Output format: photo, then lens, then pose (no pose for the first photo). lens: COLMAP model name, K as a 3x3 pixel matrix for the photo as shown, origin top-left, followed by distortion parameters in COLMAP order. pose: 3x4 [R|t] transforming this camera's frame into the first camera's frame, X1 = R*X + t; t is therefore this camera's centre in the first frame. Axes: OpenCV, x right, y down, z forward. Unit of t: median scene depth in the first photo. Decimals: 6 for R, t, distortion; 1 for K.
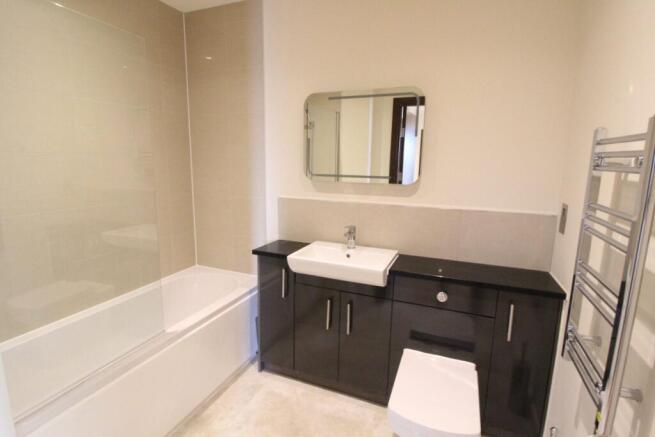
lens RADIAL K [[319.0, 0, 327.5], [0, 319.0, 218.5], [0, 0, 1]] dist [-0.000038, 0.000007]
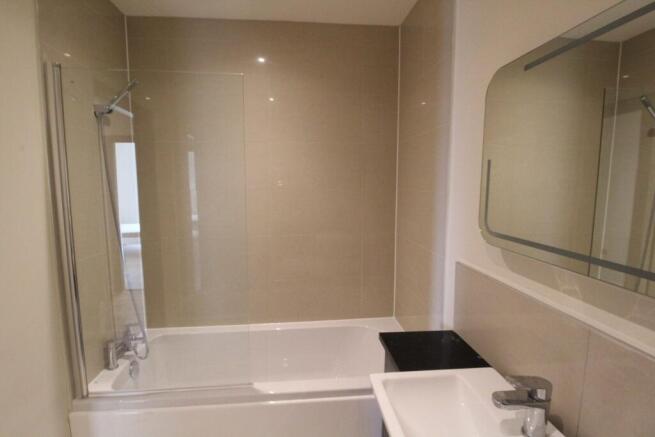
lens RADIAL K [[307.1, 0, 327.5], [0, 307.1, 218.5], [0, 0, 1]] dist [0.002029, 0.000097]
pose [[0.494115, 0.093793, -0.864323, 0.241768], [-0.172569, 0.984963, 0.008231, -0.120409], [0.852098, 0.145089, 0.502870, 0.549050]]
